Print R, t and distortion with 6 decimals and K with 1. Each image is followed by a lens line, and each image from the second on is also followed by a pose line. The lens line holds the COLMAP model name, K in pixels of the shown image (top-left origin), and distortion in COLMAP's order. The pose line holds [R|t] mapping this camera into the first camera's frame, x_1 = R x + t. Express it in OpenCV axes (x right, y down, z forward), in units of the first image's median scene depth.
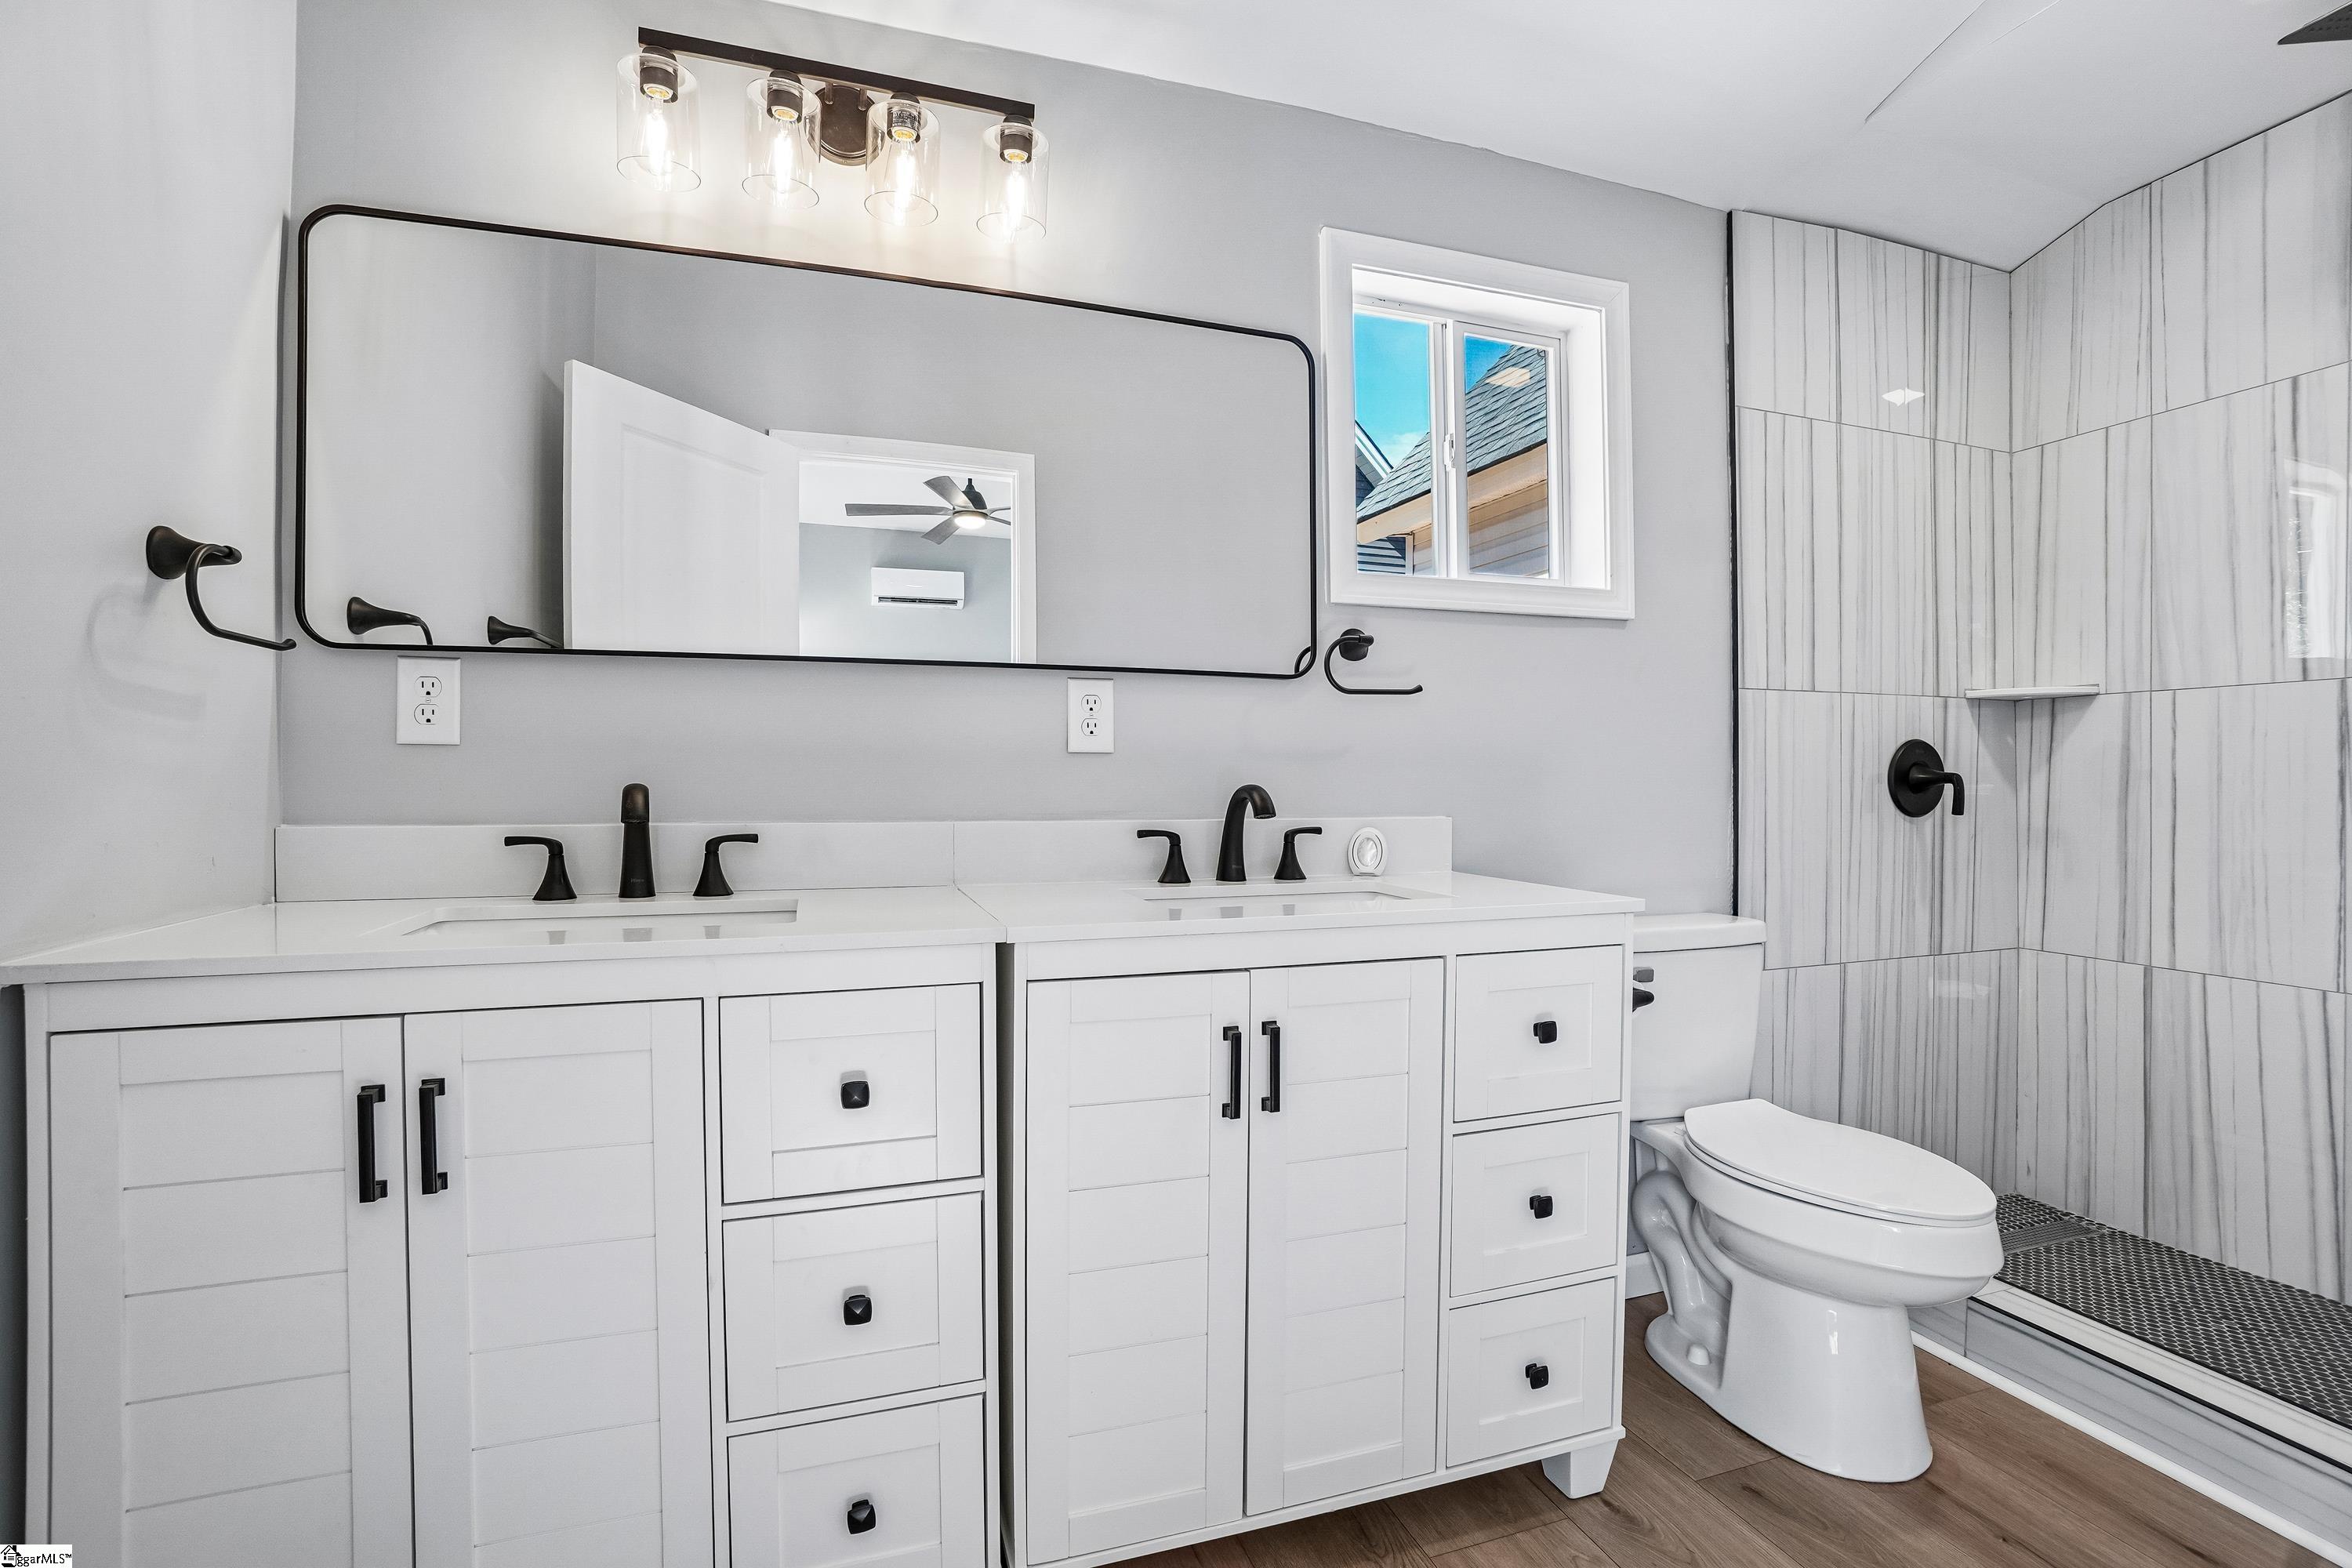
lens RADIAL K [[1039.9, 0, 1179.8], [0, 1039.9, 787.1], [0, 0, 1]] dist [-0.059798, 0.020099]
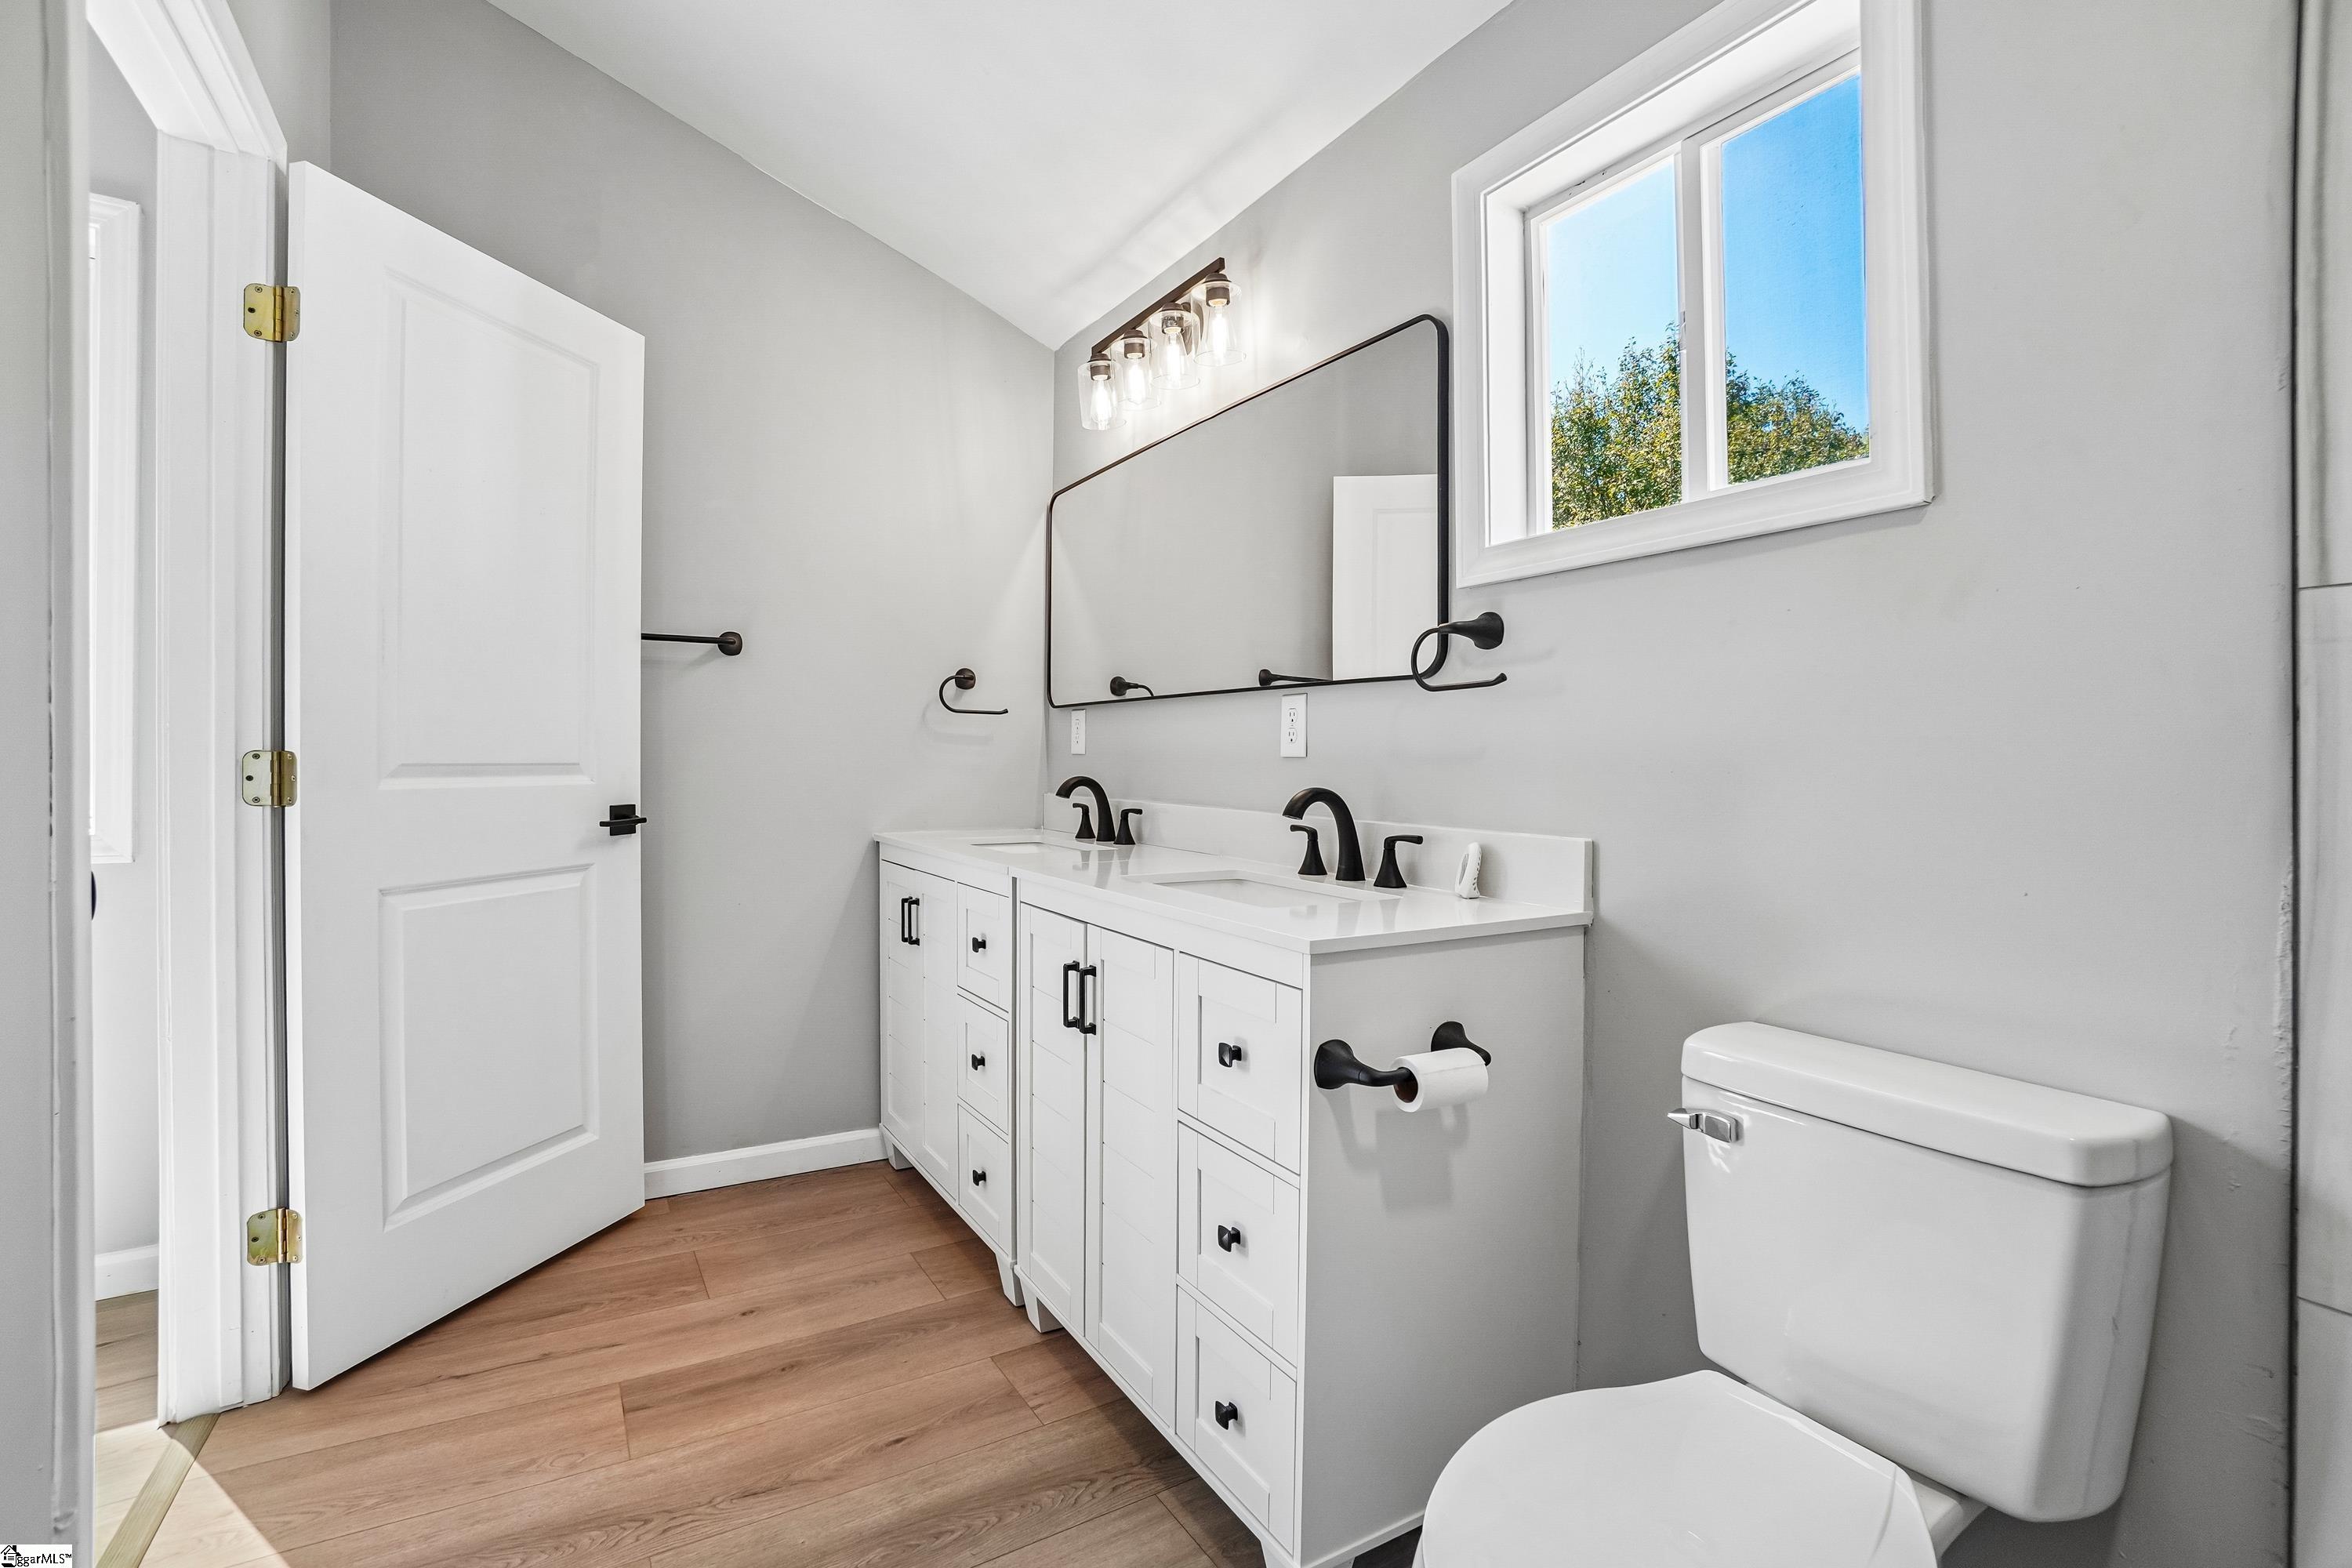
lens RADIAL K [[1039.9, 0, 1172.8], [0, 1039.9, 773.7], [0, 0, 1]] dist [-0.059798, 0.020099]
pose [[0.218266, 0.016784, -0.975745, 0.860352], [-0.012341, 0.999820, 0.014437, -0.024470], [0.975811, 0.008891, 0.218434, 0.501050]]
